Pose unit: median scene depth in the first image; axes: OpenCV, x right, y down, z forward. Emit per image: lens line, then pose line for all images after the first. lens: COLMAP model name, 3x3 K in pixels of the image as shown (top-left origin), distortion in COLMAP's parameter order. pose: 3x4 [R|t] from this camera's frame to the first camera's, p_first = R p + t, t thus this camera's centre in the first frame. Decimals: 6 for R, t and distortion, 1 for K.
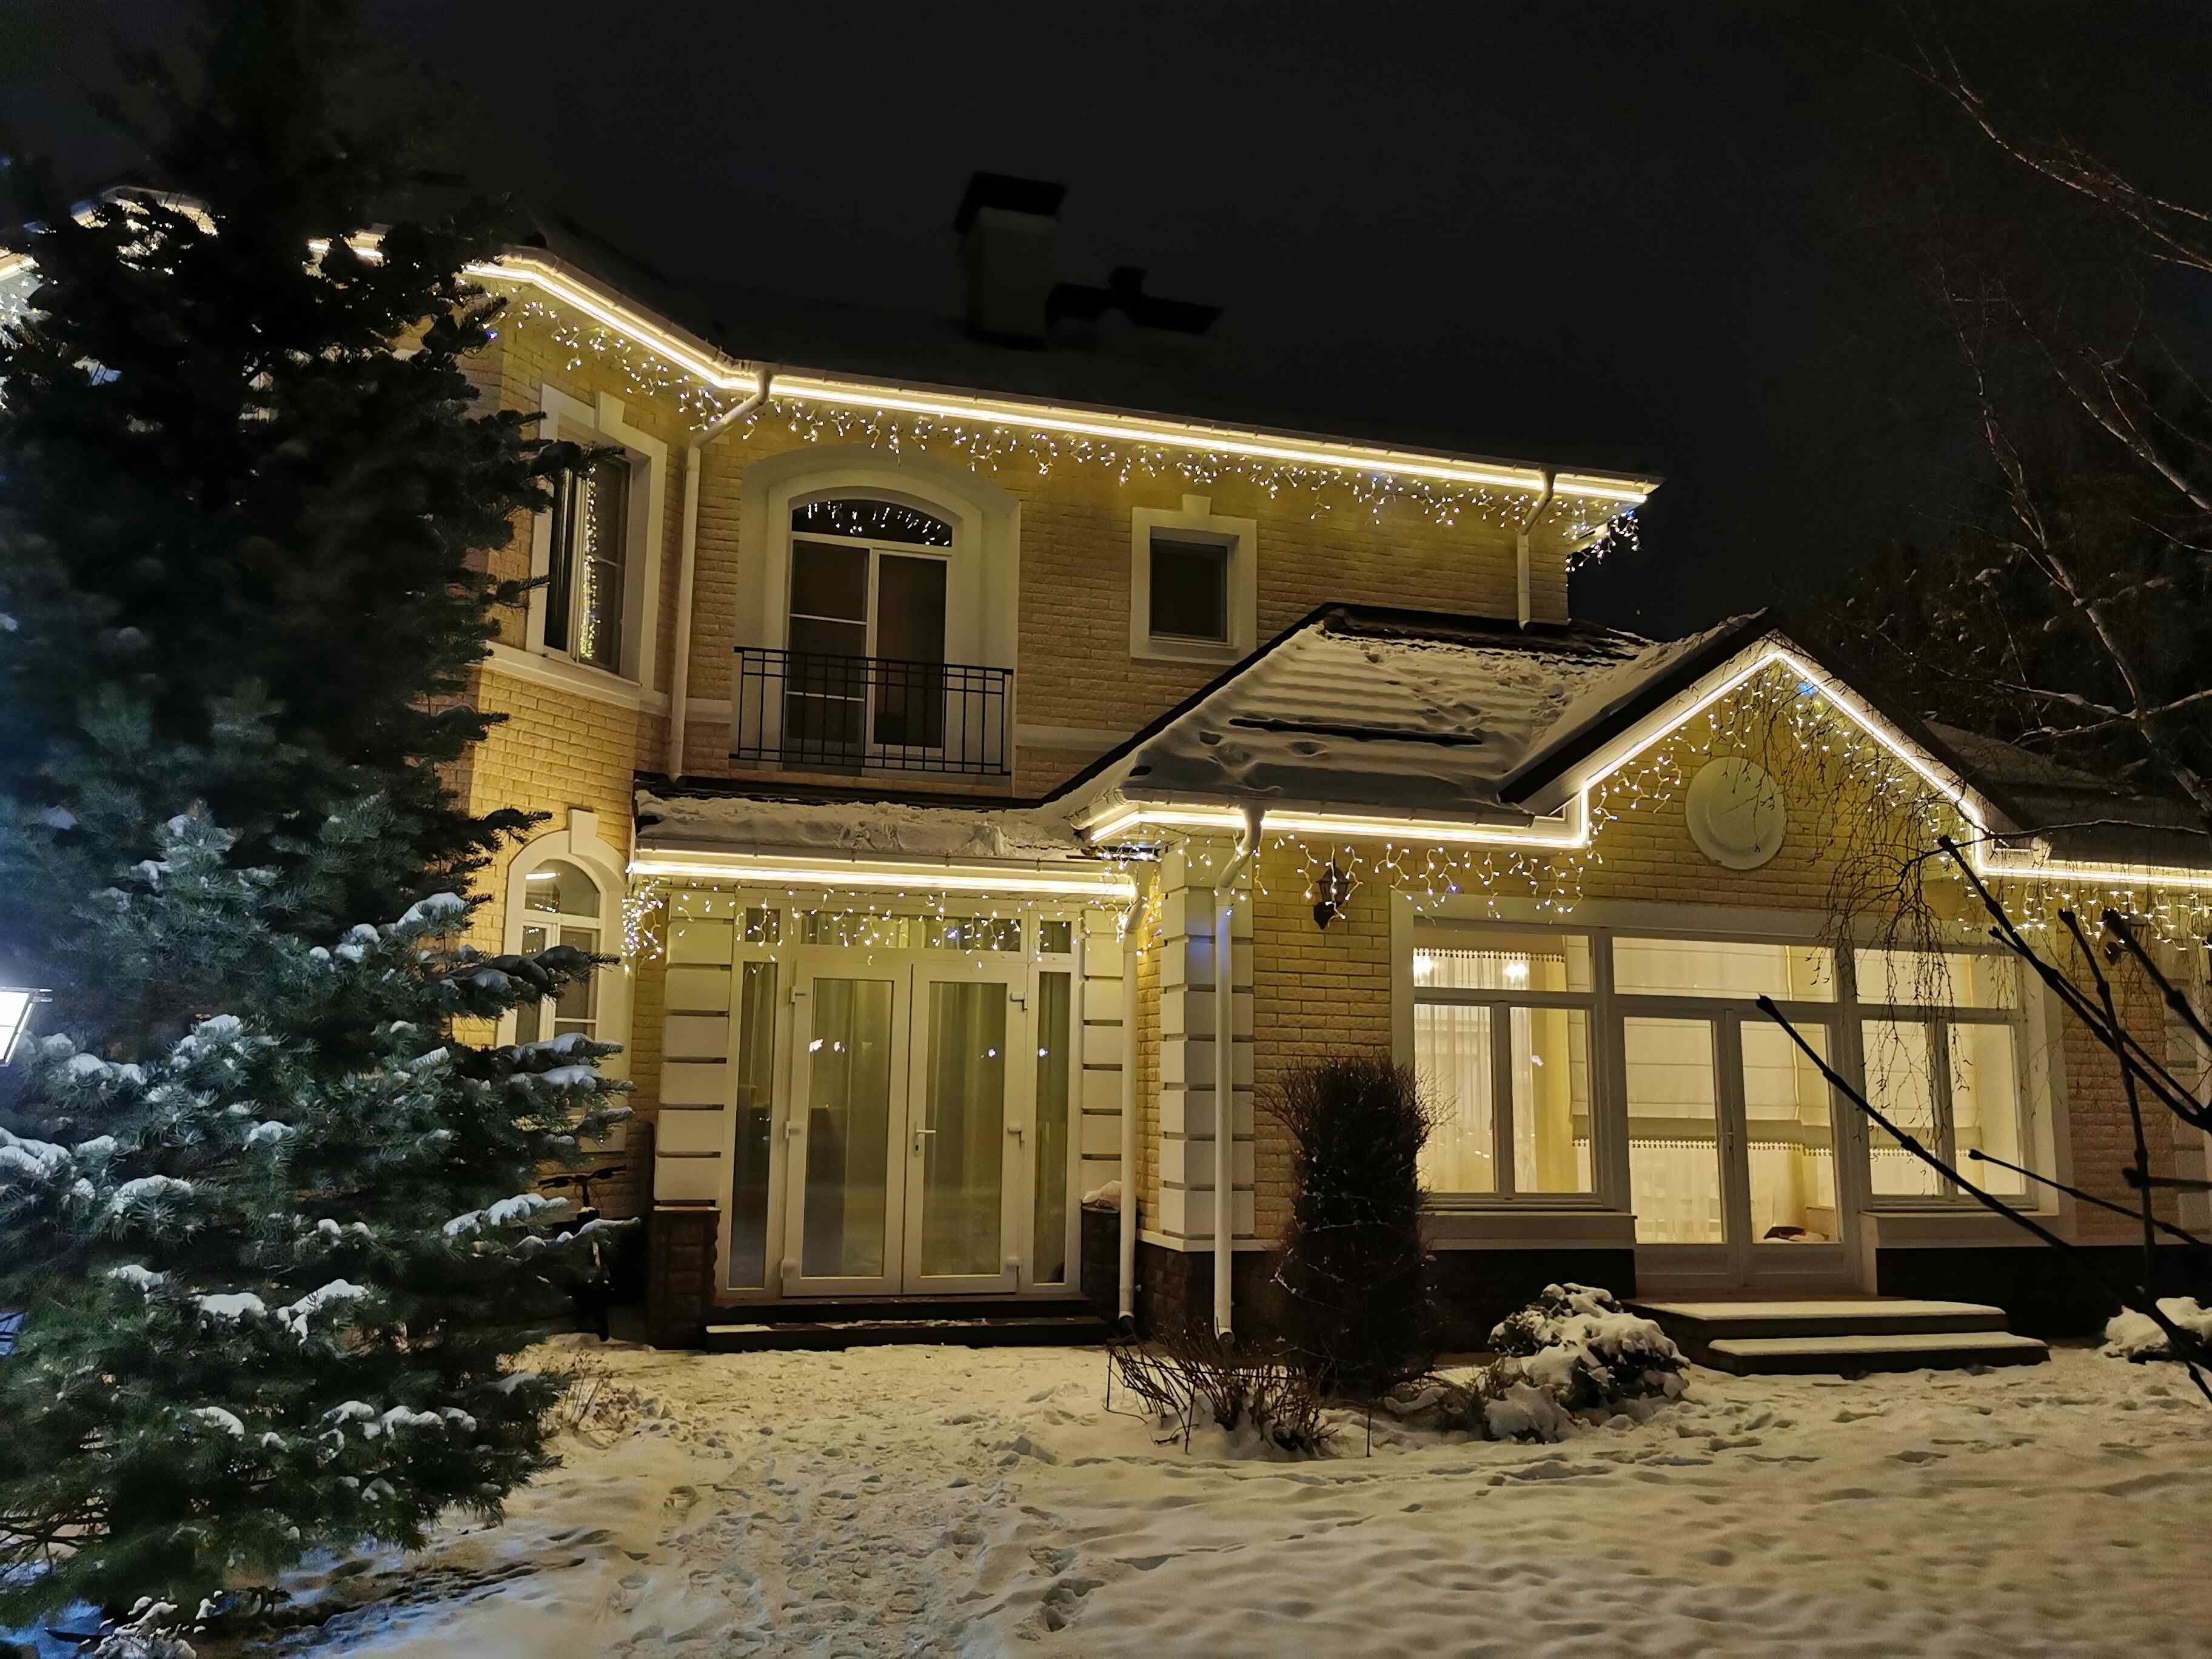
lens RADIAL K [[1687.6, 0, 1106.0], [0, 1687.6, 829.5], [0, 0, 1]] dist [0.044597, -0.081717]
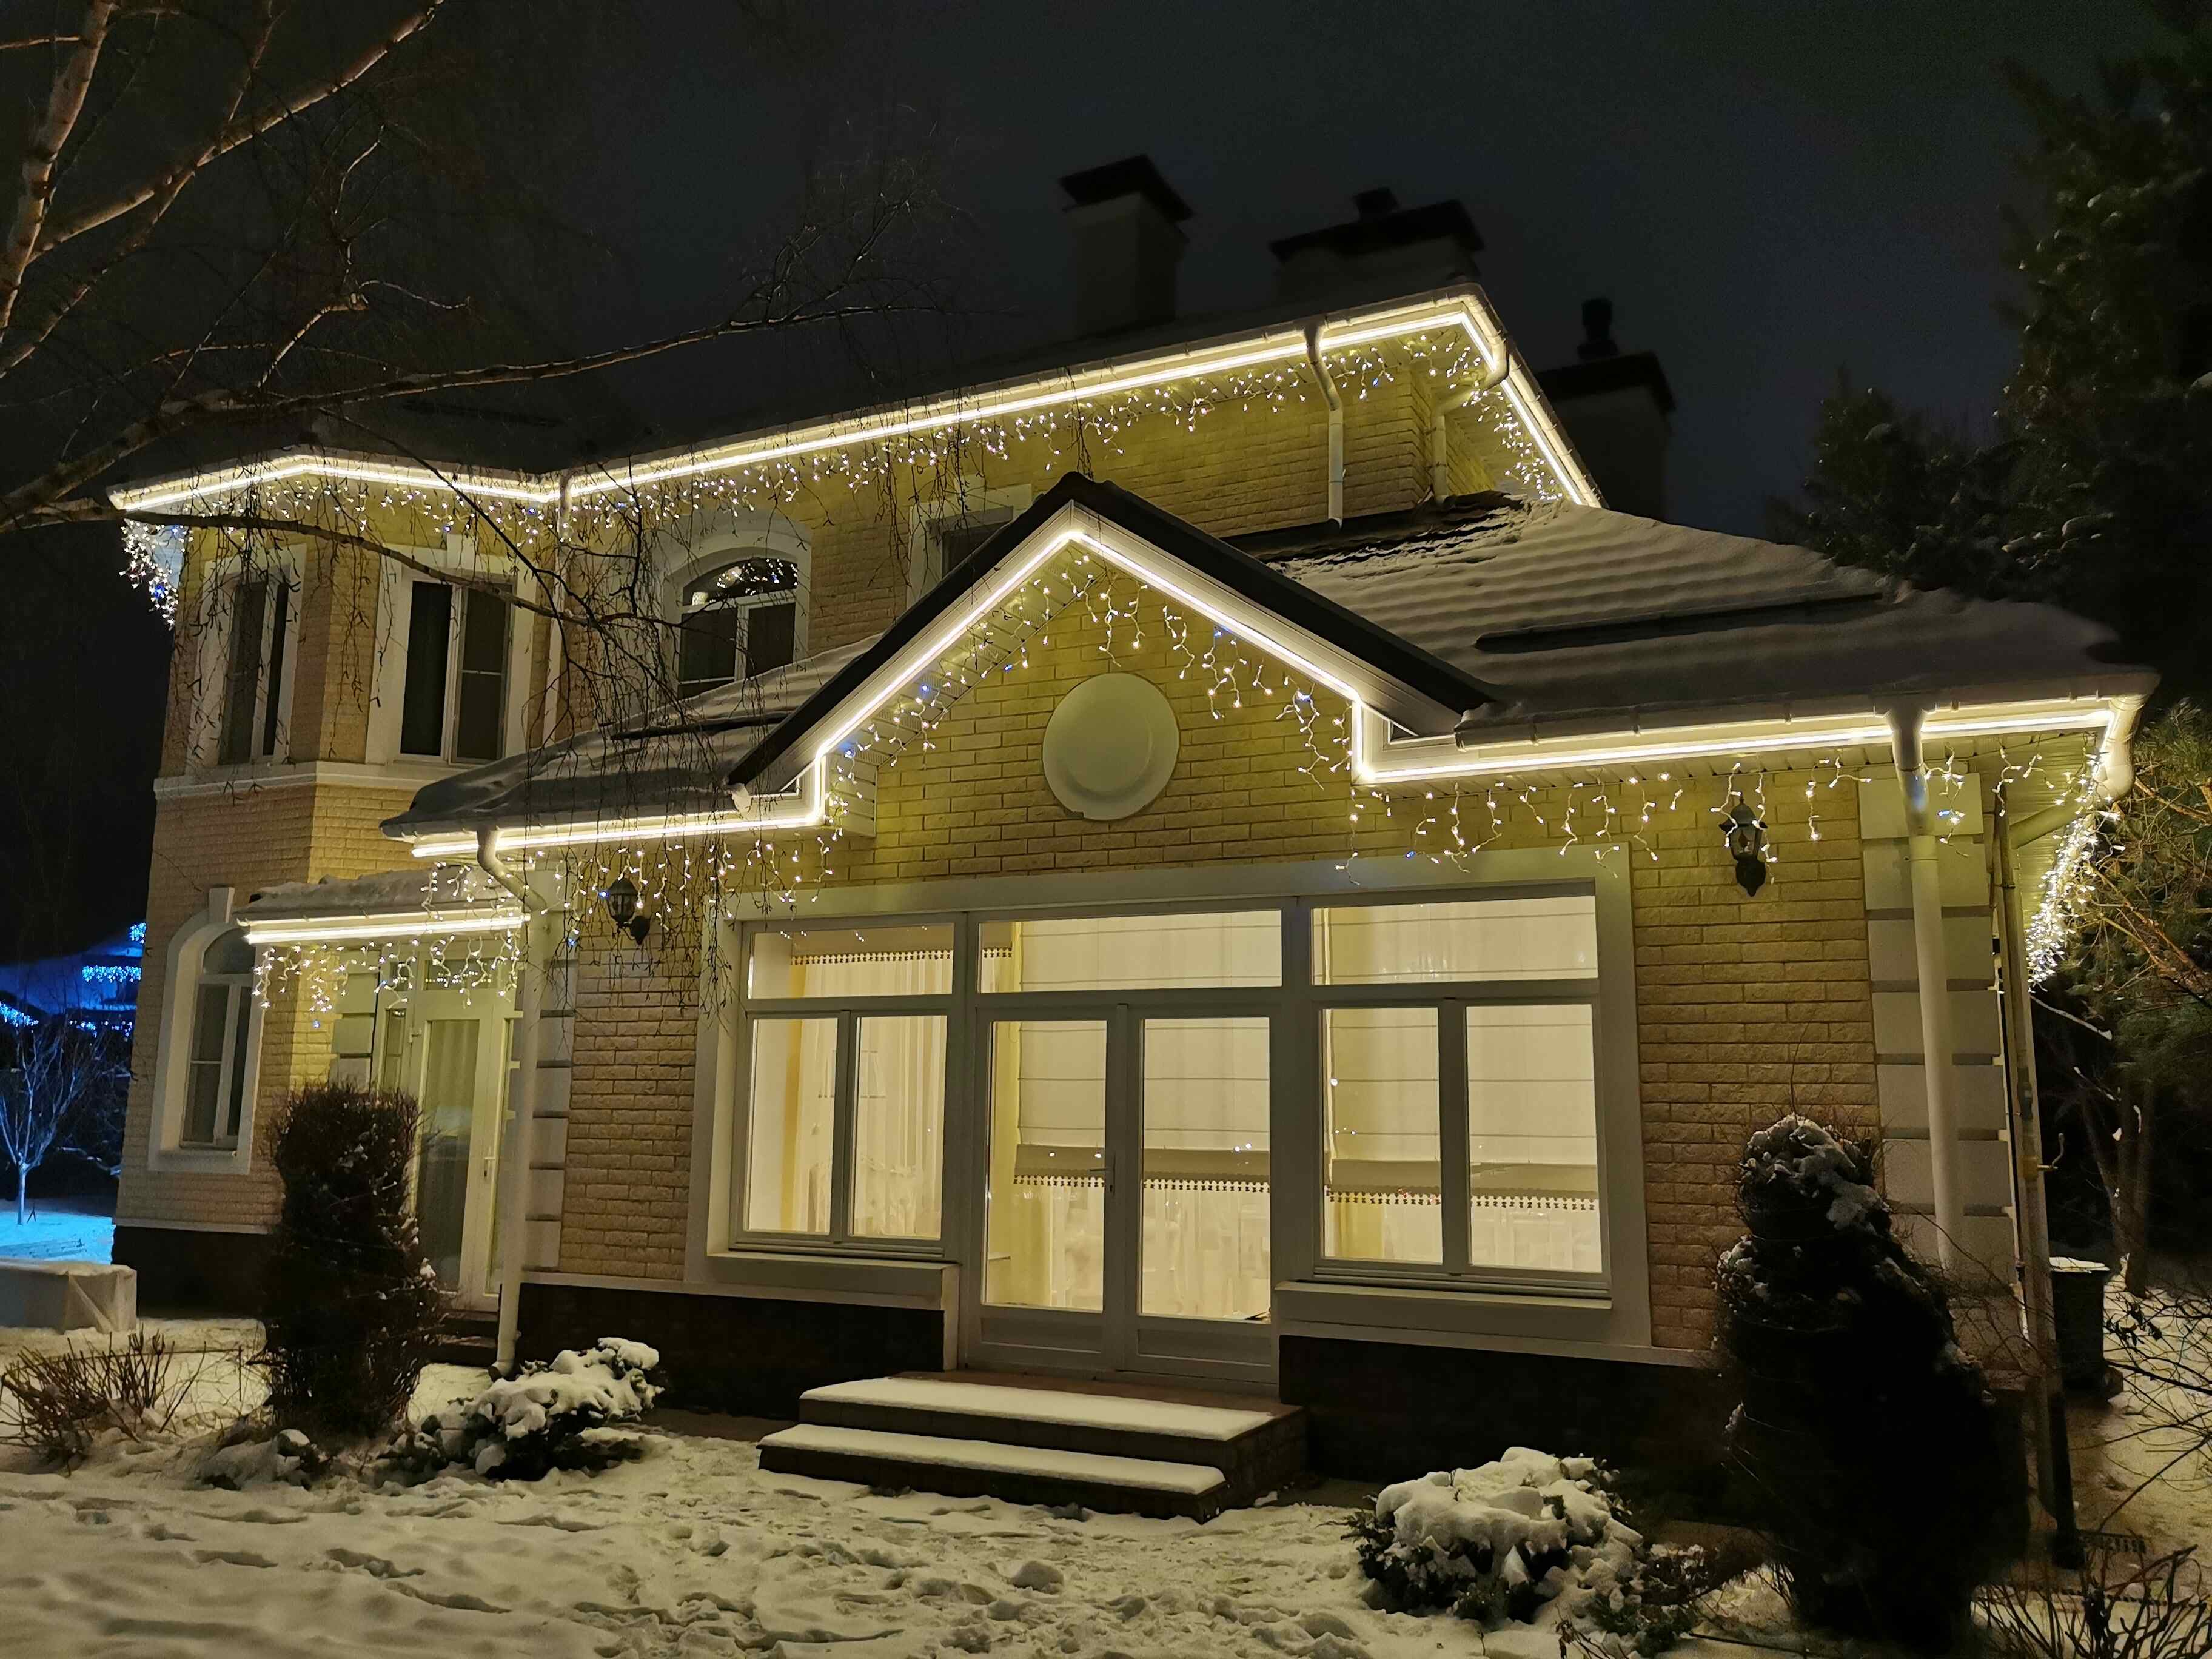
lens RADIAL K [[1699.9, 0, 1099.4], [0, 1699.9, 835.8], [0, 0, 1]] dist [0.050092, -0.092972]
pose [[0.737286, -0.115924, -0.665561, 0.879020], [0.106317, 0.992802, -0.055147, 0.072270], [0.667163, -0.030102, 0.744303, 0.430106]]
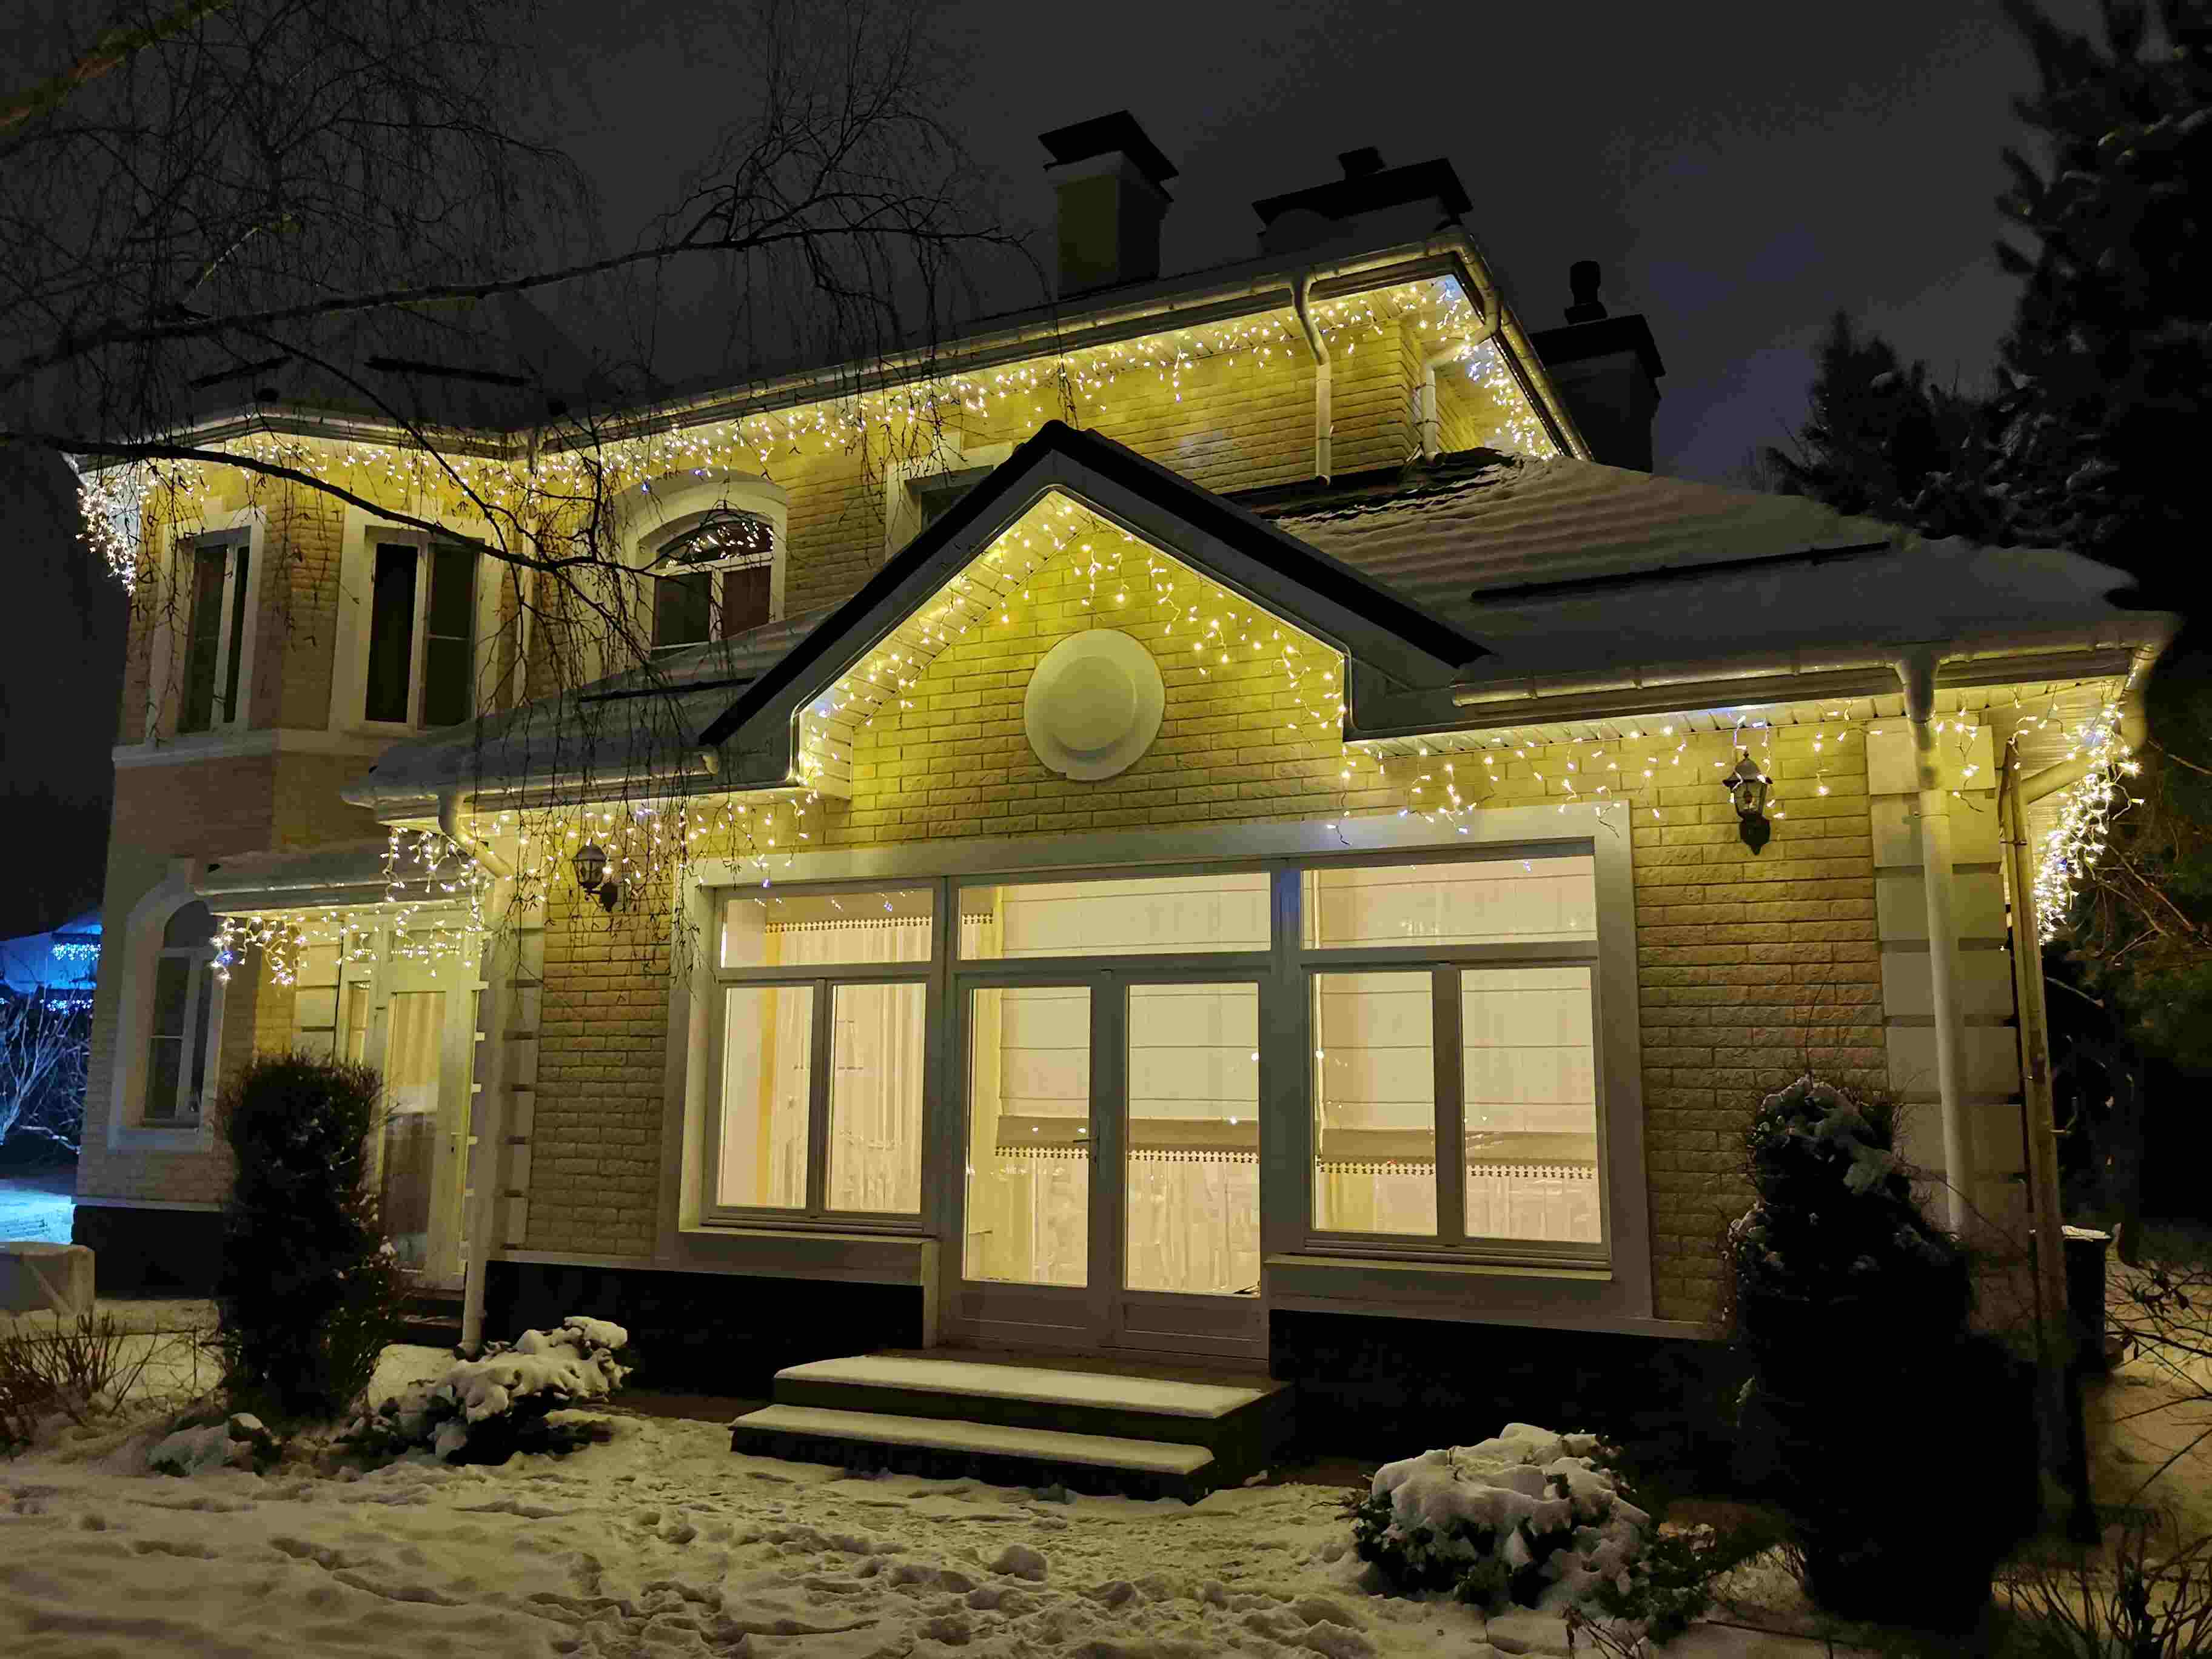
lens RADIAL K [[1687.6, 0, 1106.0], [0, 1687.6, 829.5], [0, 0, 1]] dist [0.044597, -0.081717]
pose [[0.746327, -0.112597, -0.655986, 0.858286], [0.109040, 0.992955, -0.046380, 0.079575], [0.656587, -0.036914, 0.753346, 0.451627]]
